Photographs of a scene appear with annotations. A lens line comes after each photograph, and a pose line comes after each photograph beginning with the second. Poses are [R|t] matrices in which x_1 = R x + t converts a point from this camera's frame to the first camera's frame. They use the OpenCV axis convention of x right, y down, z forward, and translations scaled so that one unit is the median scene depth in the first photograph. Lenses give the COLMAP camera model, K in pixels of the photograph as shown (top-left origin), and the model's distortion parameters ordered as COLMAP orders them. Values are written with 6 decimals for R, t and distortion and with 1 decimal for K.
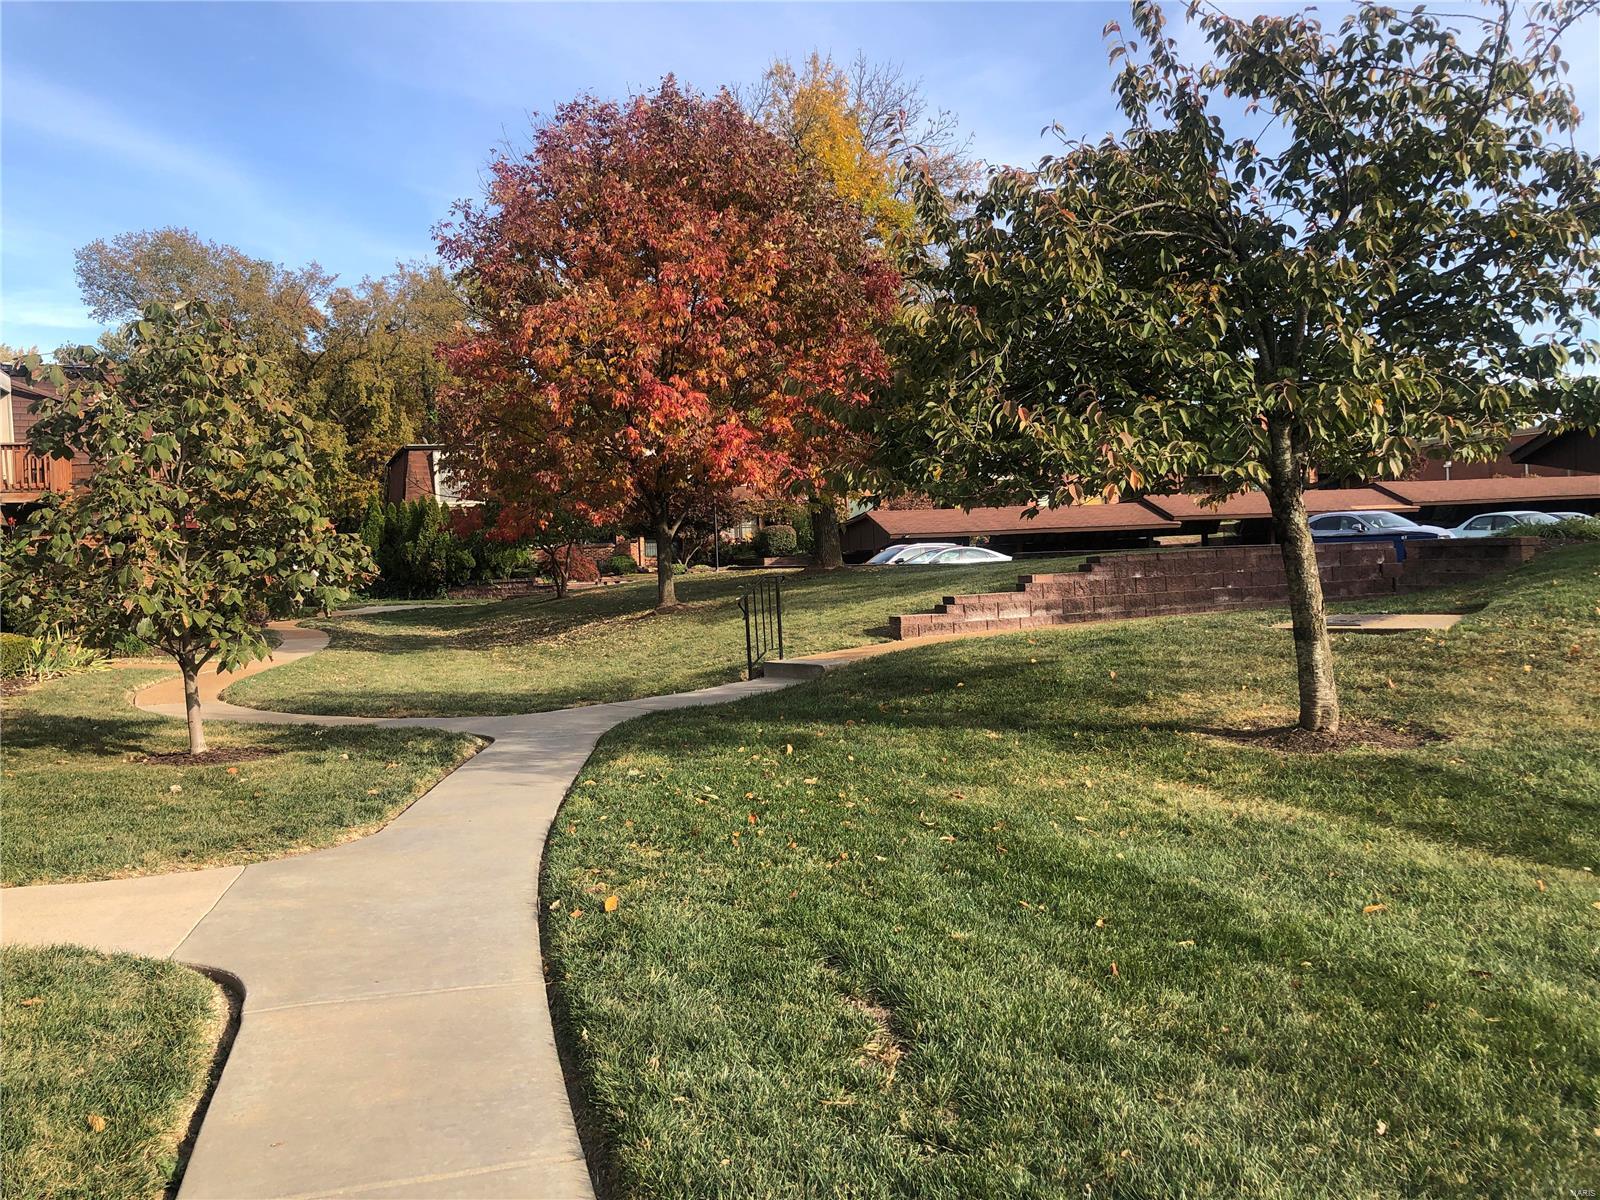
lens RADIAL K [[1331.9, 0, 798.5], [0, 1331.9, 607.8], [0, 0, 1]] dist [0.108201, -0.001159]
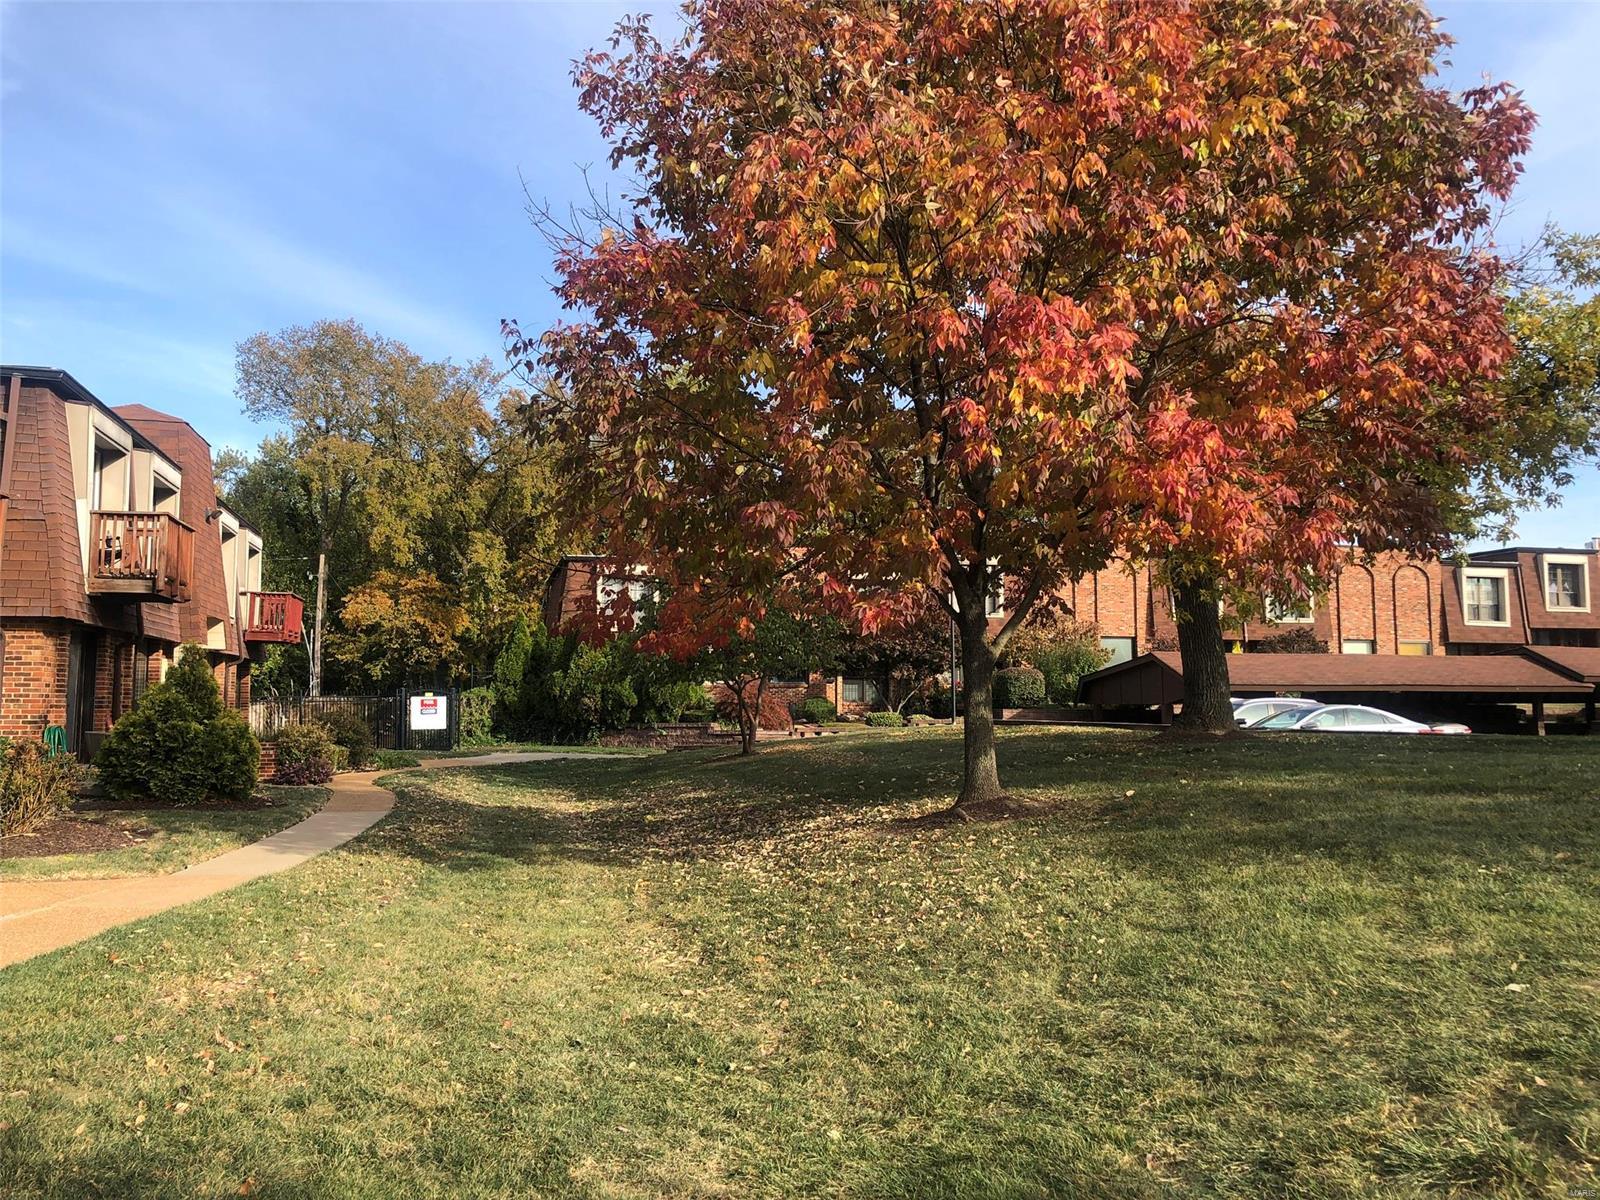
lens RADIAL K [[1331.9, 0, 798.5], [0, 1331.9, 607.8], [0, 0, 1]] dist [0.108201, -0.001159]
pose [[0.991566, 0.030246, -0.126026, -0.048682], [-0.043950, 0.993242, -0.107420, -0.007456], [0.121925, 0.112052, 0.986194, 0.226330]]
